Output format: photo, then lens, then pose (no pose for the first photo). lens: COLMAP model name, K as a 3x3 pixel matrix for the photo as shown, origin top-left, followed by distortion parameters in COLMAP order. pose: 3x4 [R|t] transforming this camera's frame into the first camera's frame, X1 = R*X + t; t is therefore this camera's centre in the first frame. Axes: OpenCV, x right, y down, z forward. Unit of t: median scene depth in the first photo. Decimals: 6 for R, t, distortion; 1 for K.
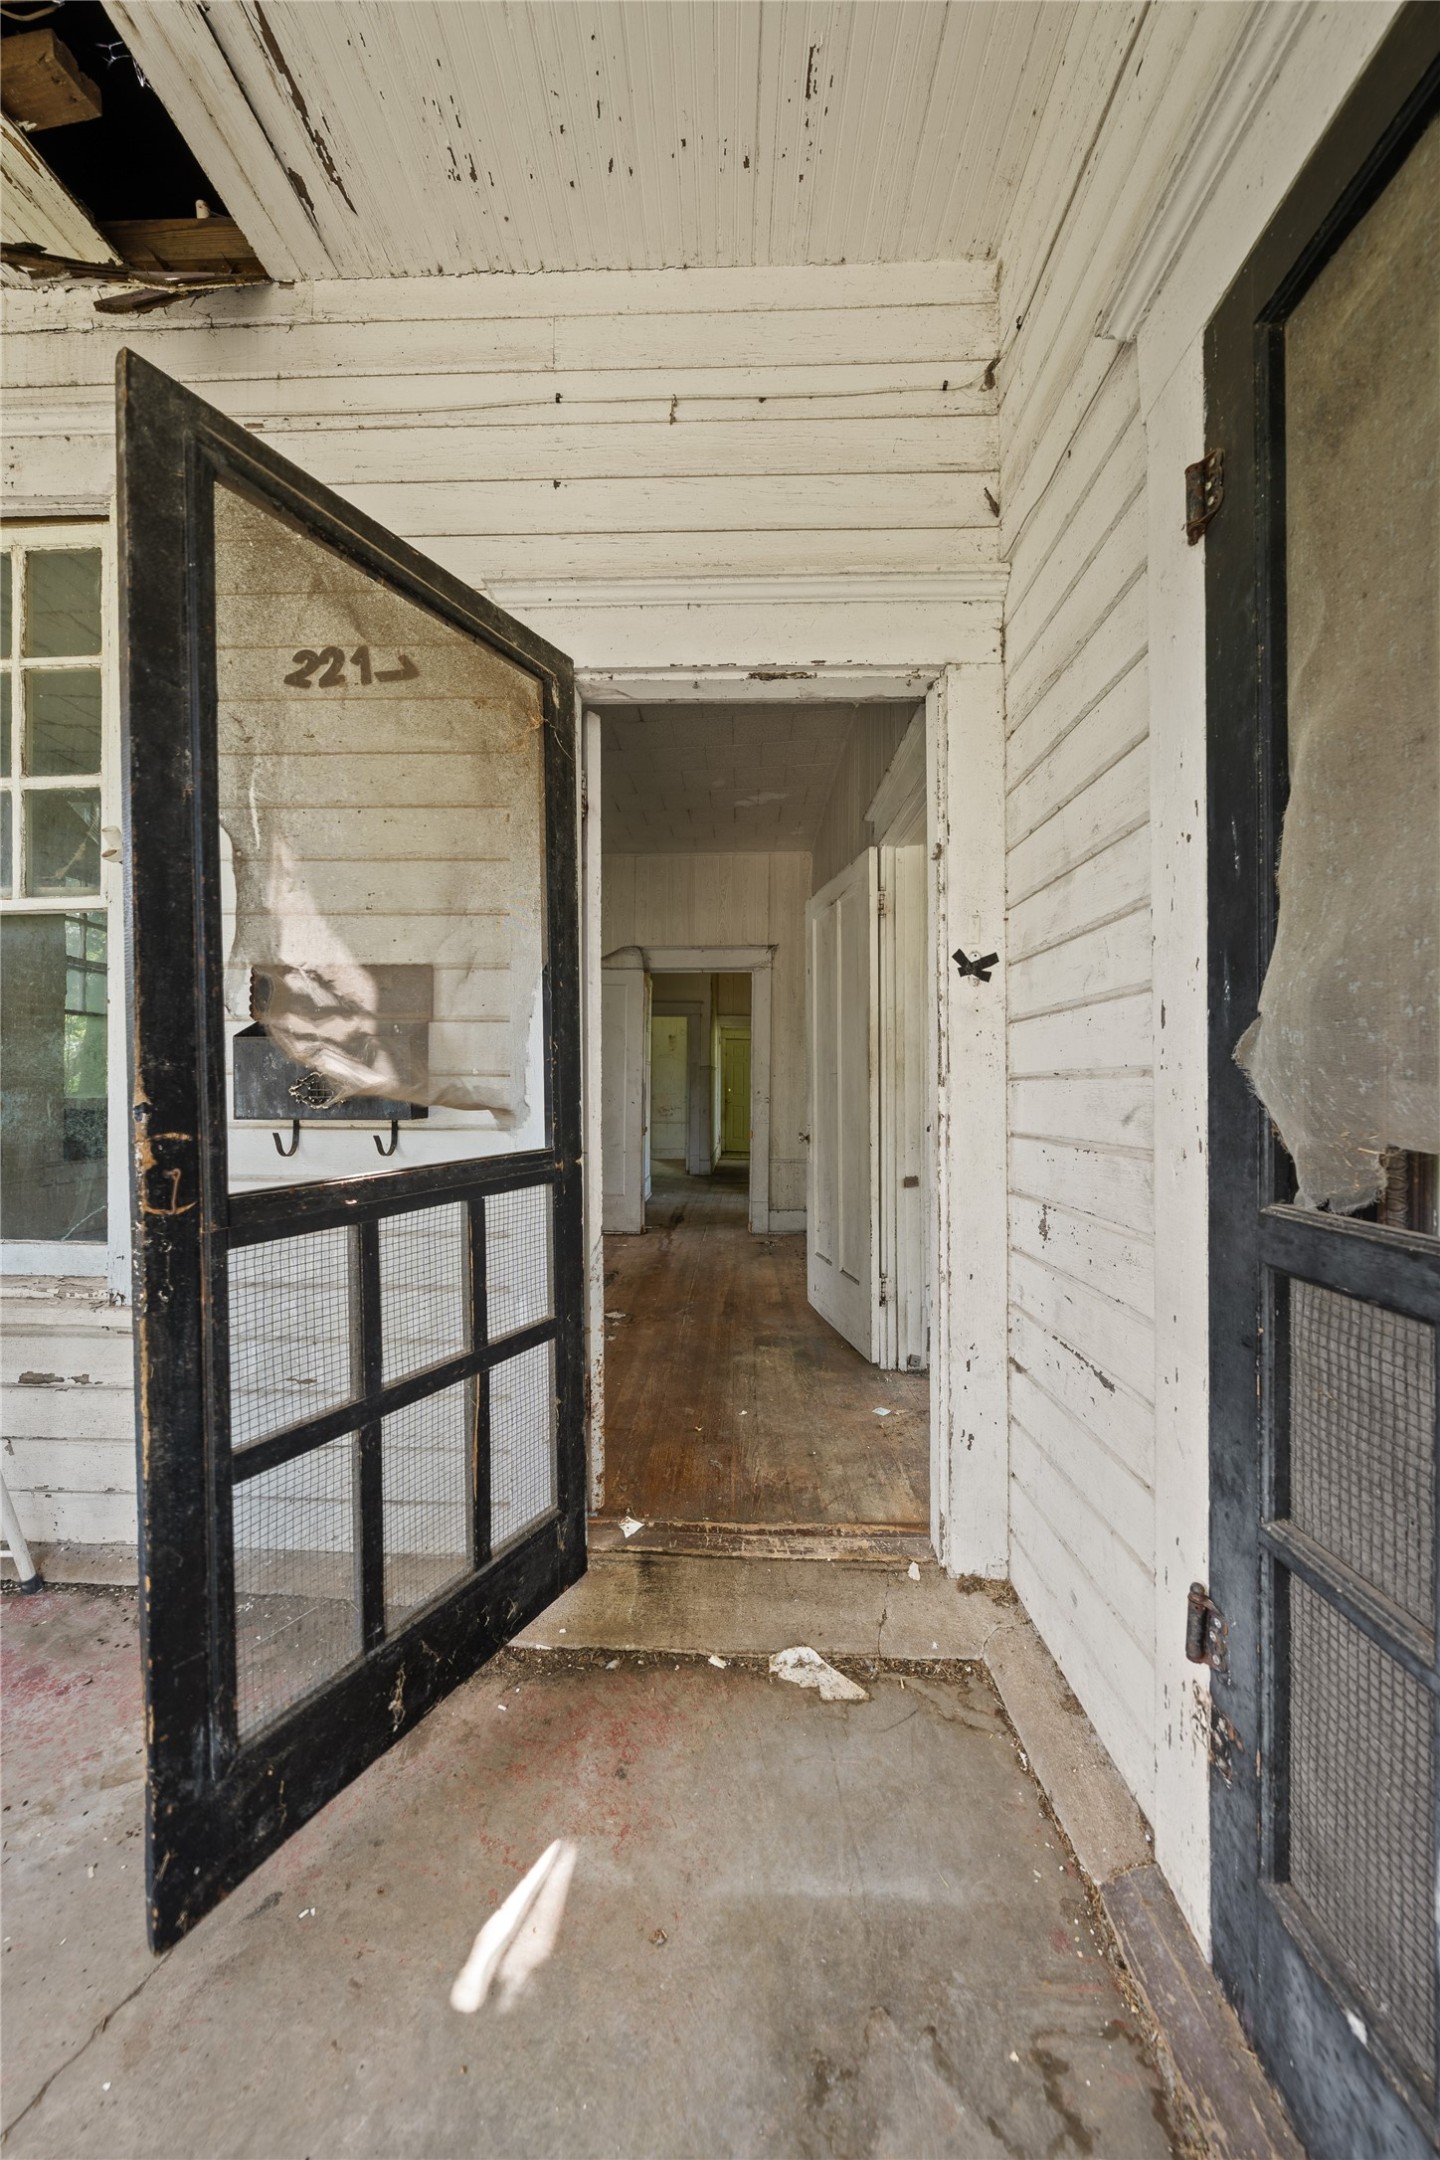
lens RADIAL K [[734.9, 0, 696.1], [0, 734.9, 1075.7], [0, 0, 1]] dist [-0.003368, 0.000180]
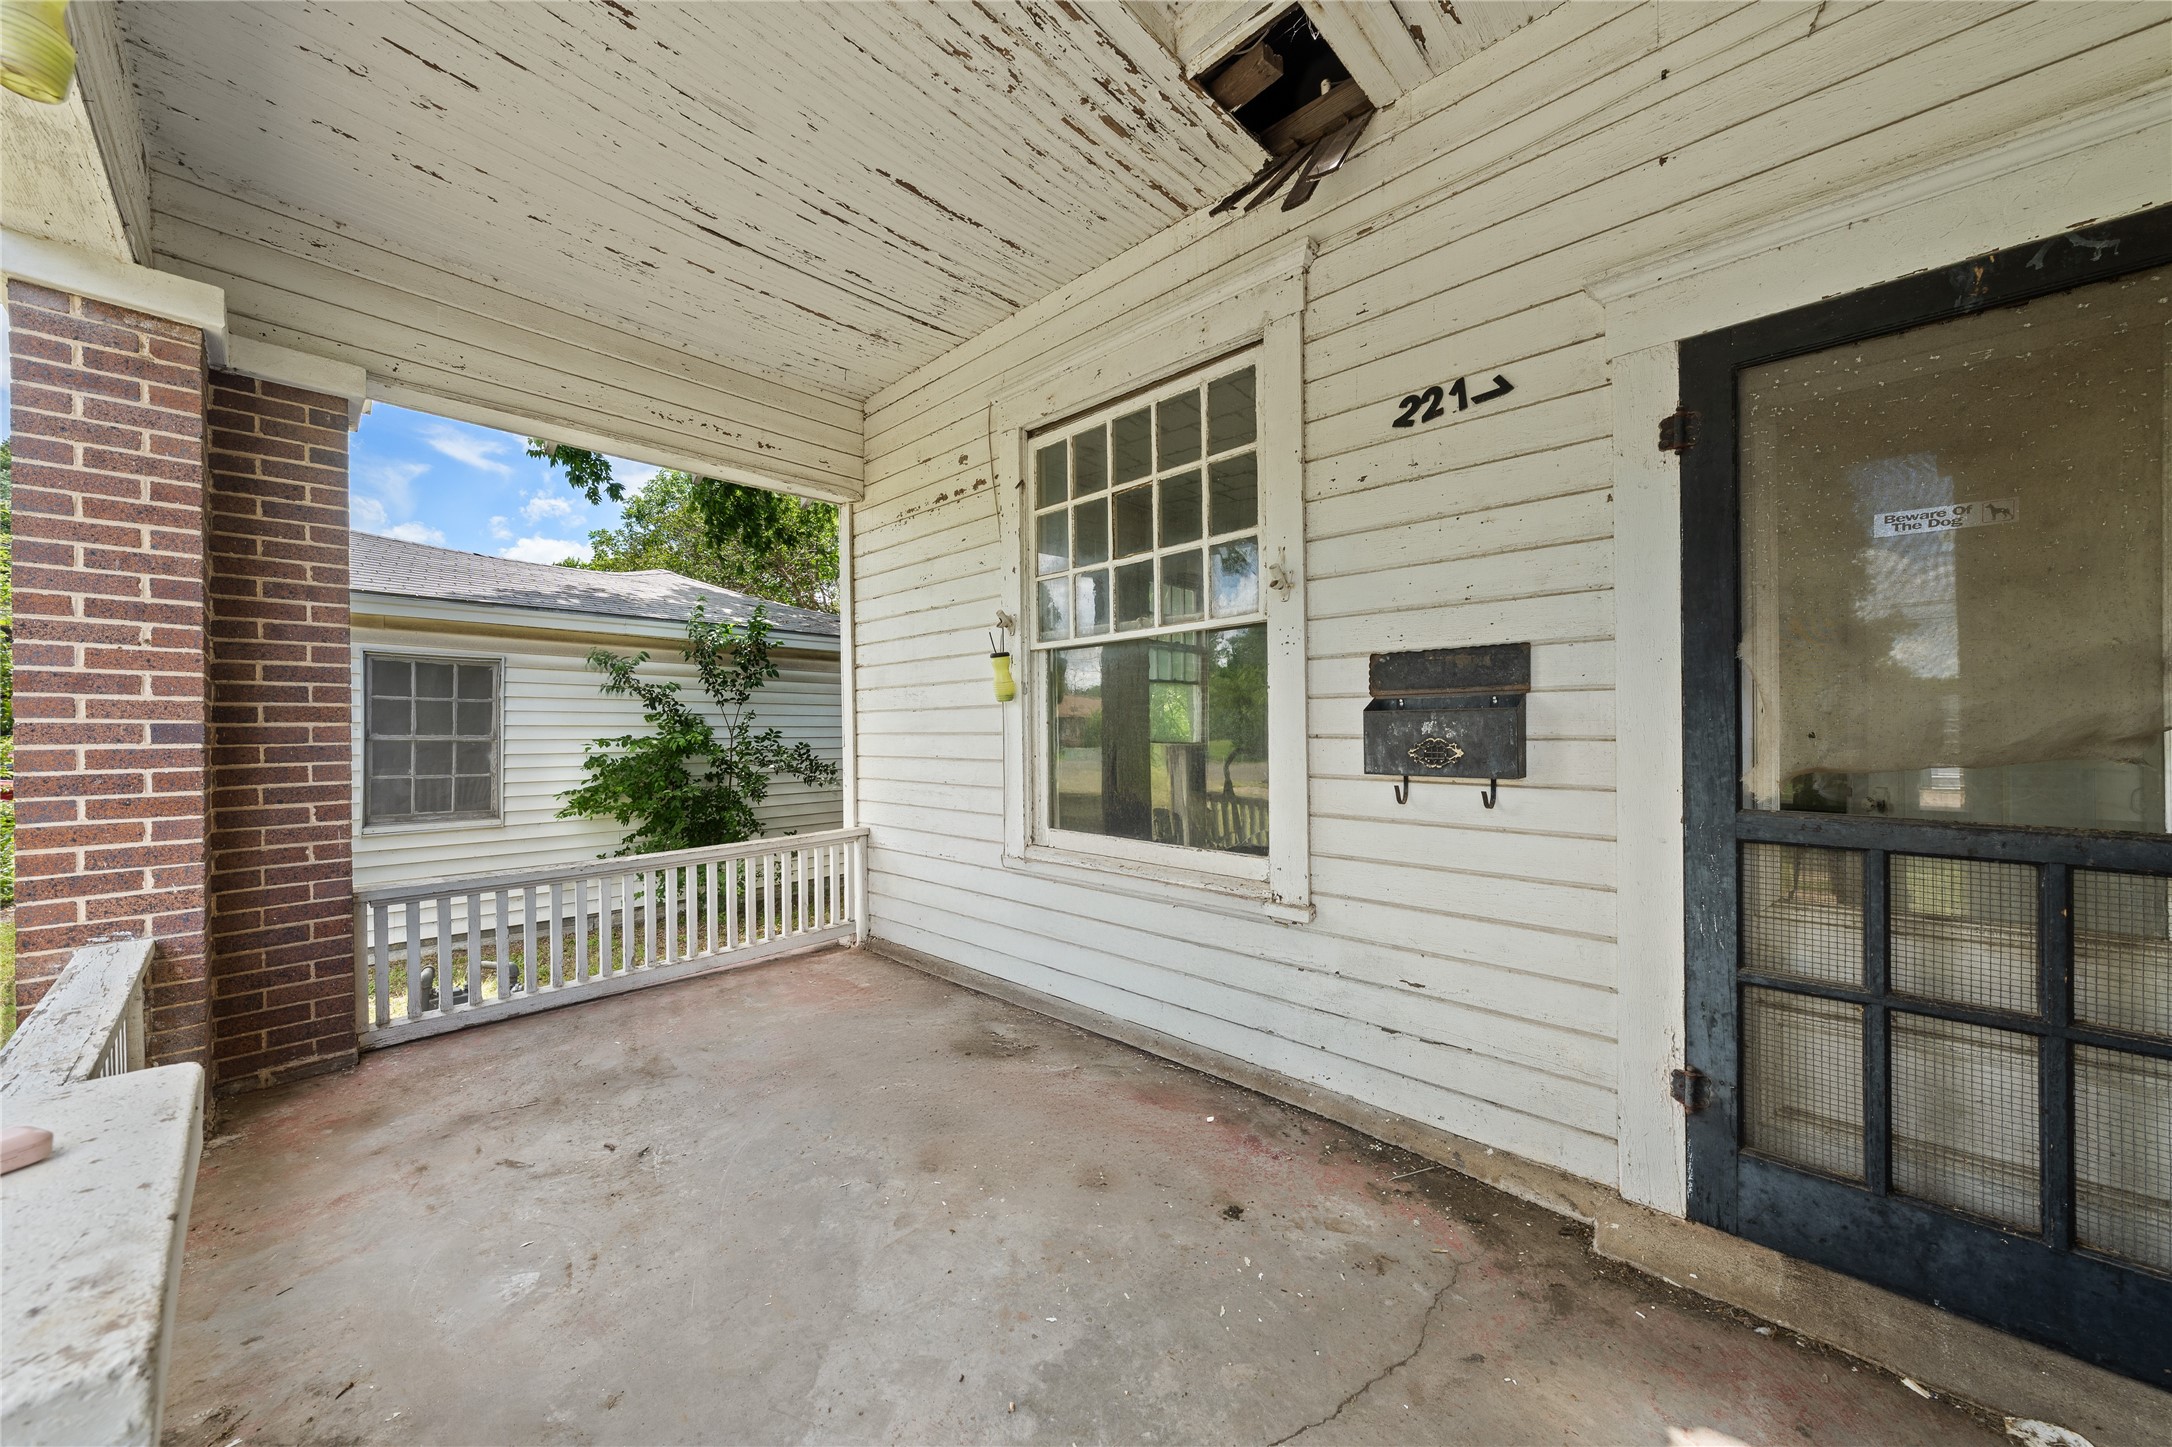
lens RADIAL K [[739.0, 0, 1080.3], [0, 739.0, 722.7], [0, 0, 1]] dist [-0.003368, 0.000180]
pose [[0.771946, -0.009243, -0.635621, -0.175136], [0.021289, 0.999709, 0.011318, -0.055197], [0.635332, -0.022268, 0.771918, -0.326190]]
